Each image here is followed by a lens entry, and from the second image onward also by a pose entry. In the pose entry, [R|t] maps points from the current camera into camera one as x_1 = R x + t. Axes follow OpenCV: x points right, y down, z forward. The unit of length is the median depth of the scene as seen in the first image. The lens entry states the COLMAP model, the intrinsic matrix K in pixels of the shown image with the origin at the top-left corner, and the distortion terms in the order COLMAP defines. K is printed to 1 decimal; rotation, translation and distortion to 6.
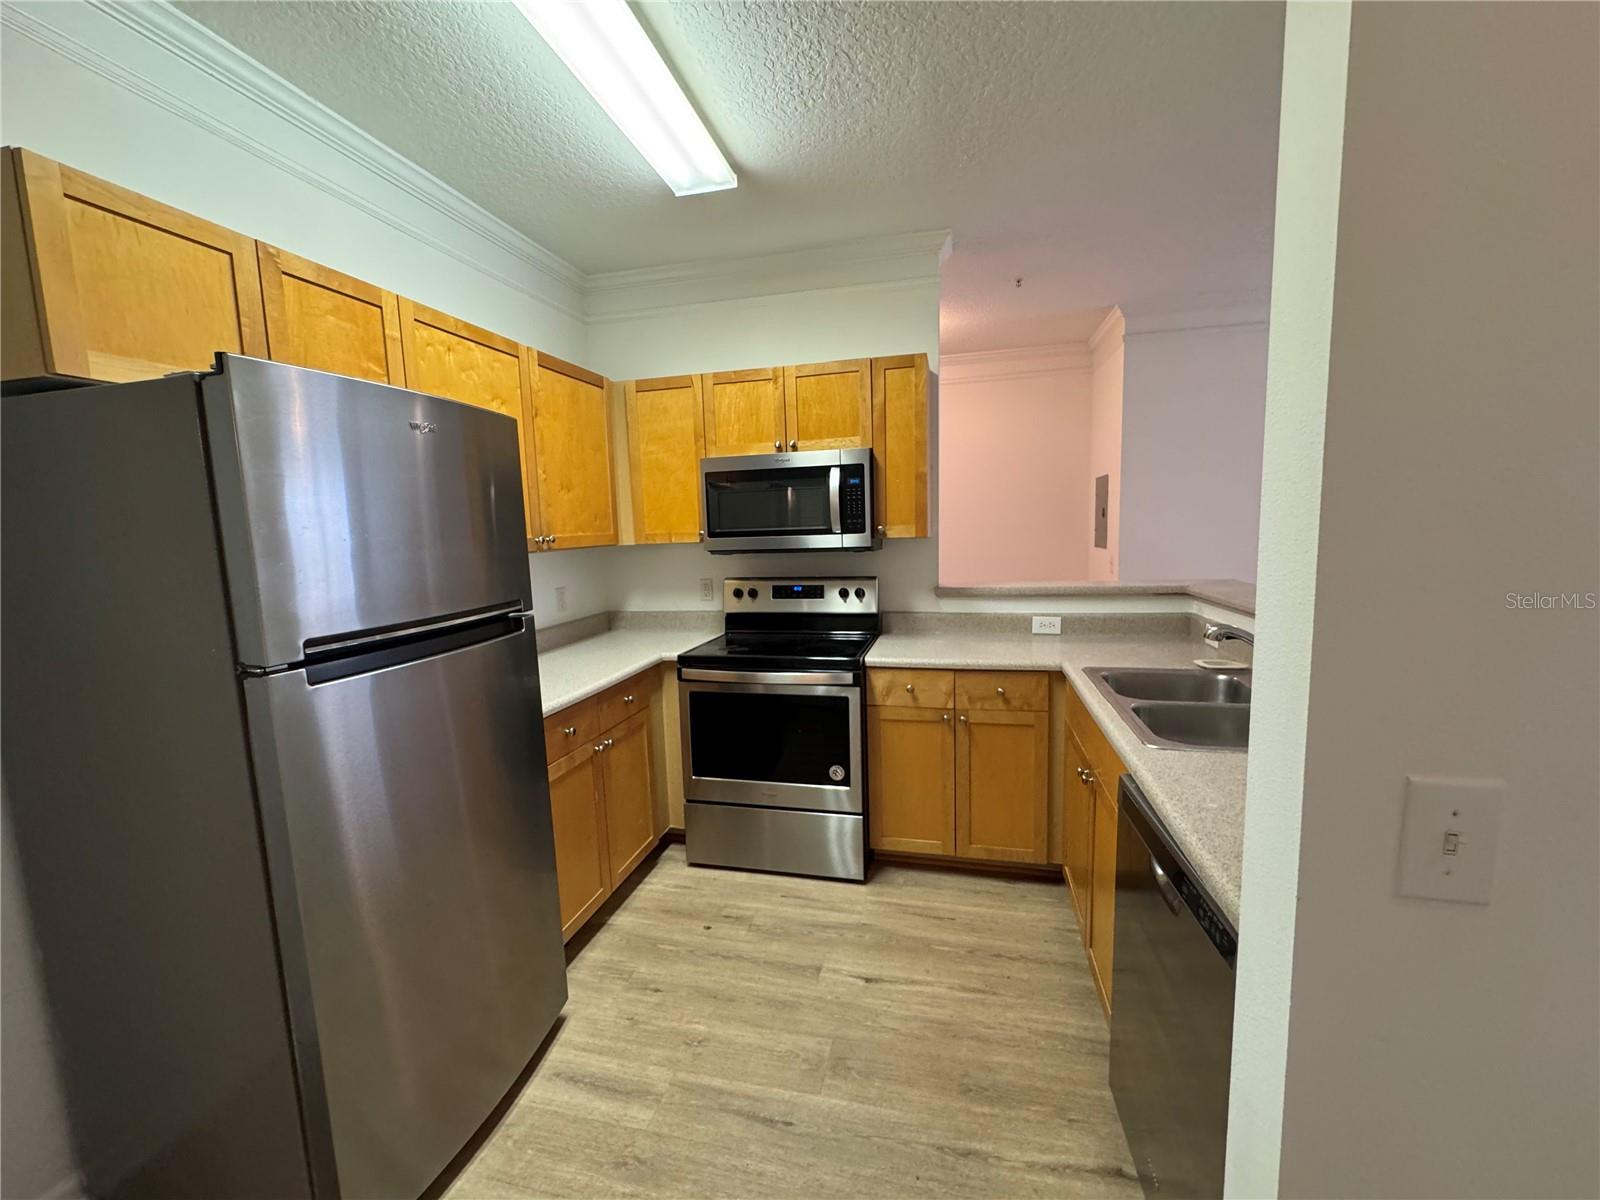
lens RADIAL K [[638.4, 0, 800.0], [0, 638.4, 600.0], [0, 0, 1]] dist [0.001215, -0.002785]
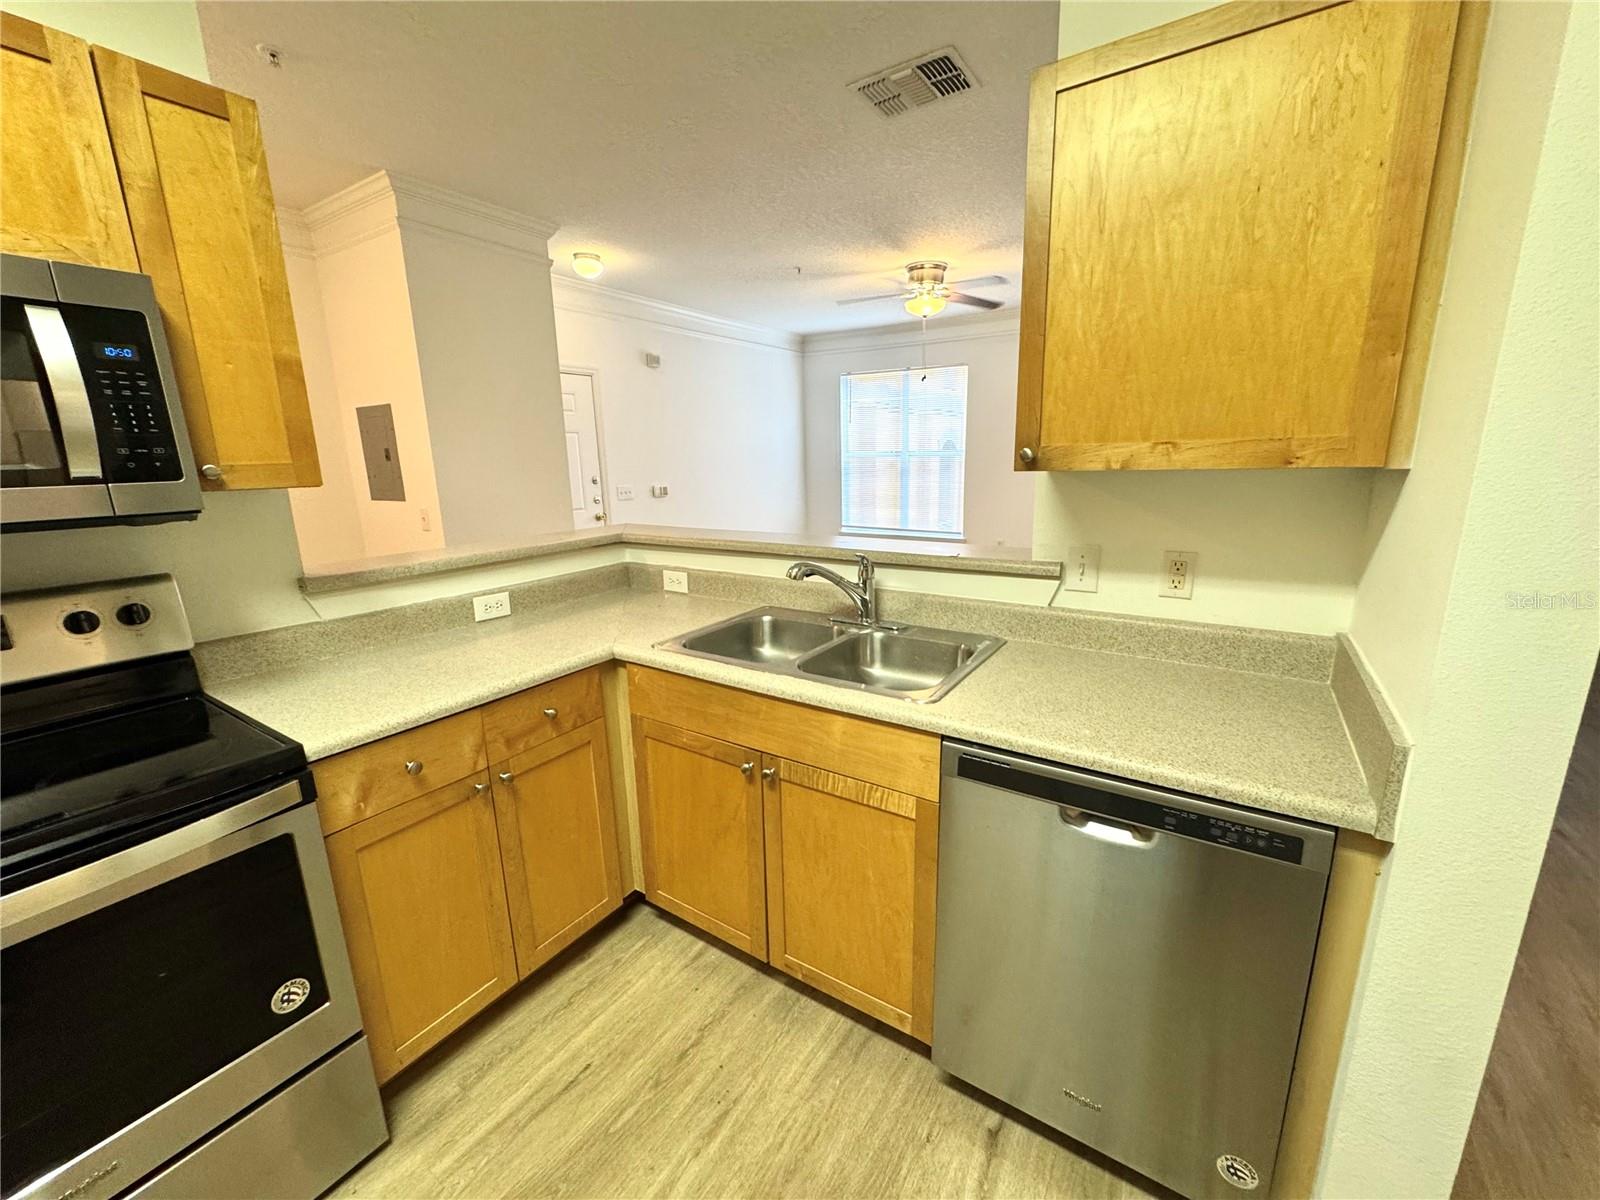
lens RADIAL K [[638.4, 0, 800.0], [0, 638.4, 600.0], [0, 0, 1]] dist [0.001215, -0.002785]
pose [[0.335568, -0.187046, 0.923259, -0.191415], [0.118537, 0.980683, 0.155596, -0.045828], [-0.934528, 0.057228, 0.351258, 0.501593]]
